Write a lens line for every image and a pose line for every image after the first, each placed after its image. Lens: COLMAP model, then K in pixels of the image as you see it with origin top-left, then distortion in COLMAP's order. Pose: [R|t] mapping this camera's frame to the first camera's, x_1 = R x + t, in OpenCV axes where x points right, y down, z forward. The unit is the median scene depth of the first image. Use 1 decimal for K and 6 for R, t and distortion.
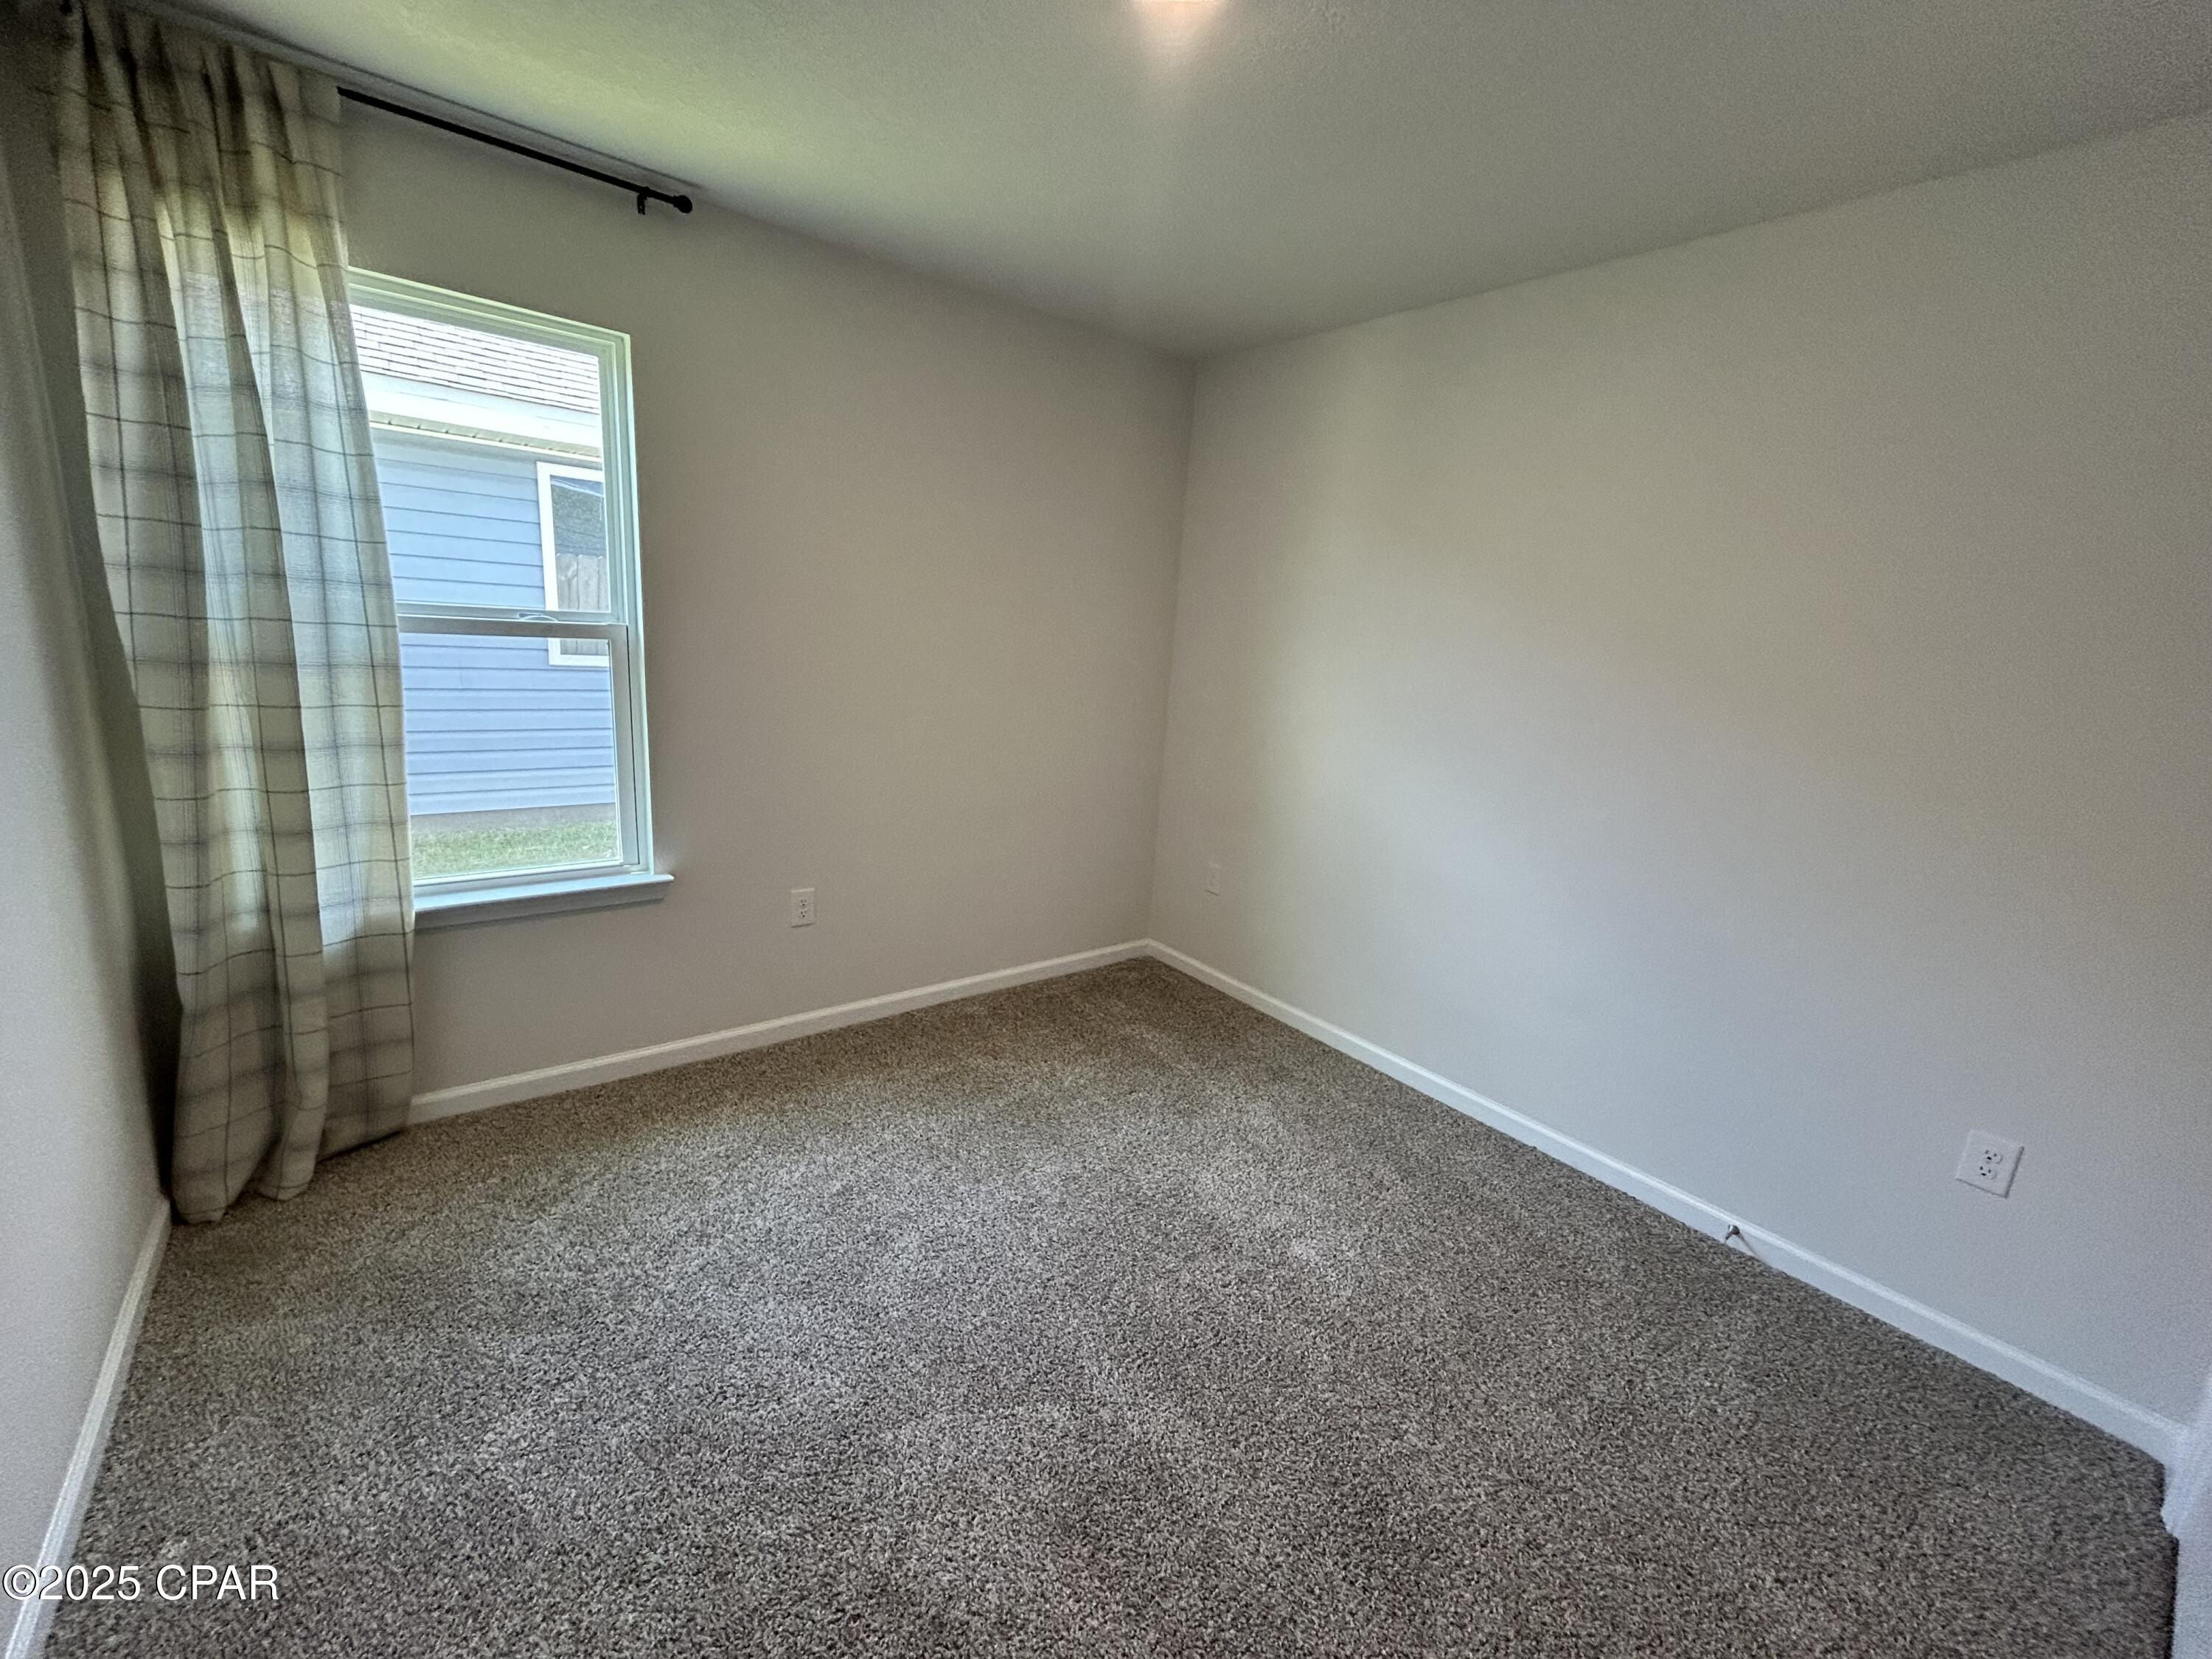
lens RADIAL K [[899.5, 0, 1108.6], [0, 899.5, 826.3], [0, 0, 1]] dist [-0.000881, 0.000375]
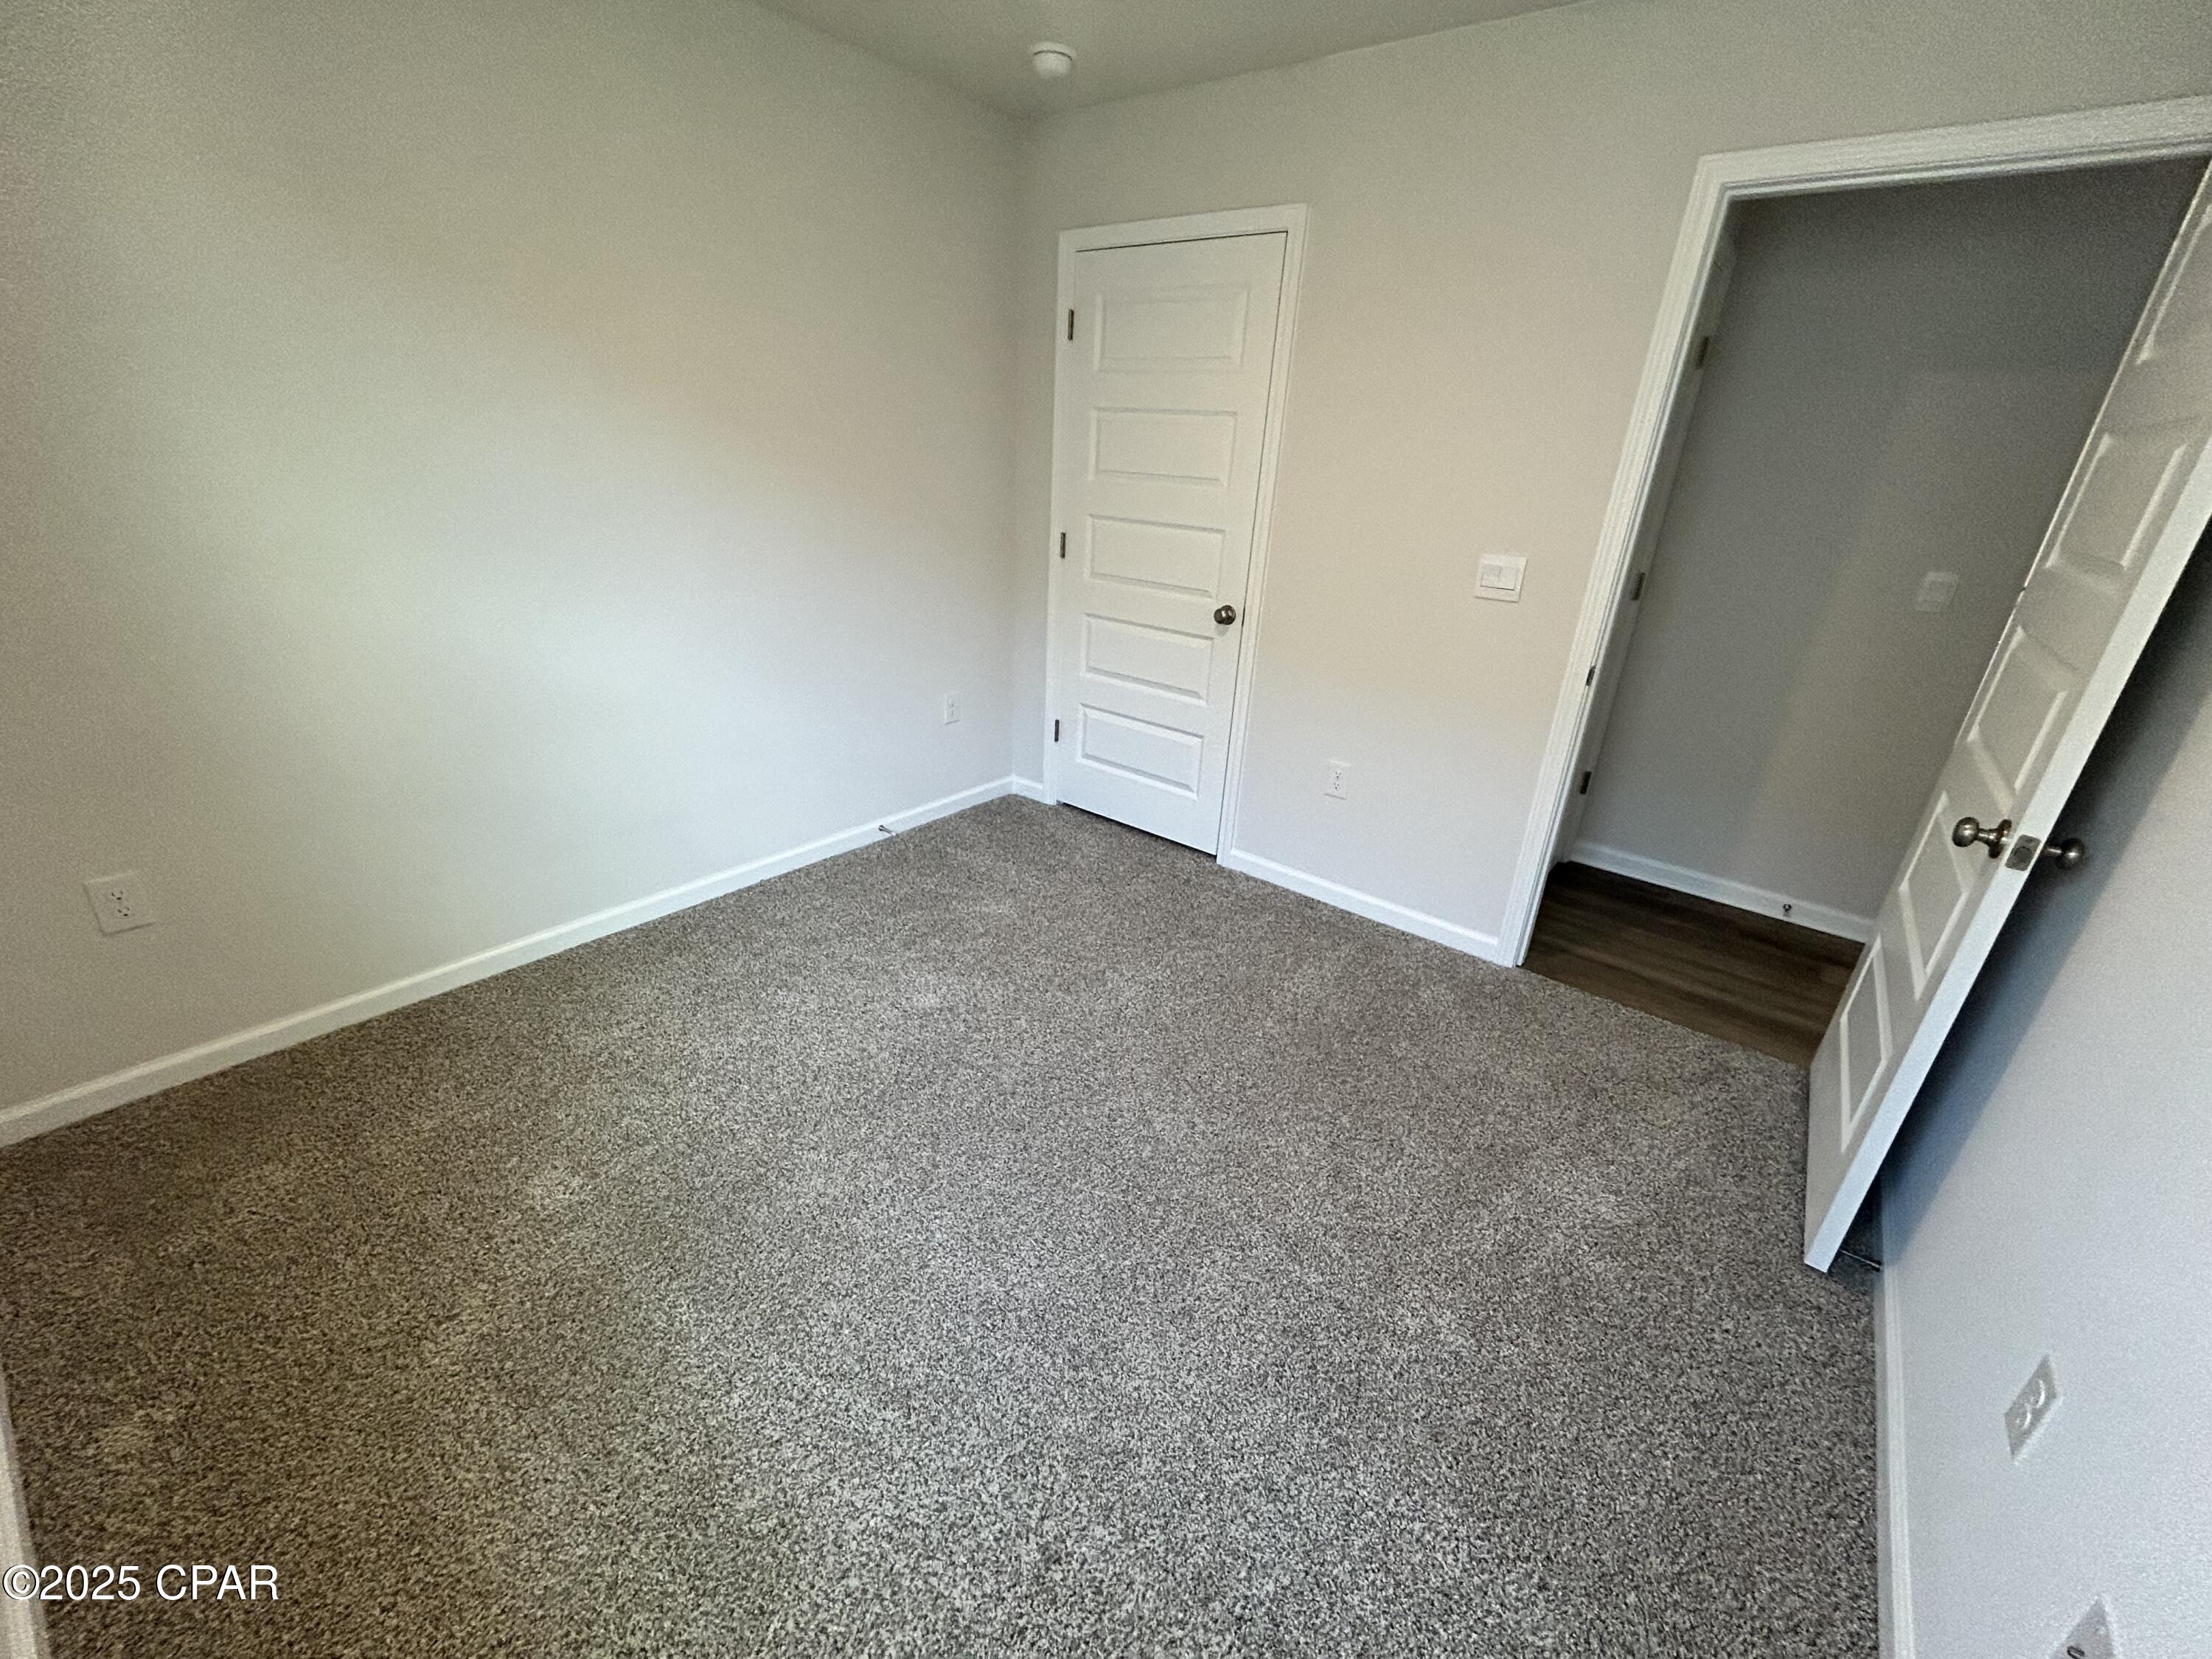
lens RADIAL K [[899.5, 0, 1102.1], [0, 899.5, 833.6], [0, 0, 1]] dist [-0.000881, 0.000375]
pose [[-0.227604, -0.462710, 0.856794, -0.627866], [0.139564, 0.855302, 0.498979, -0.225161], [-0.963700, 0.233147, -0.130093, 0.758670]]
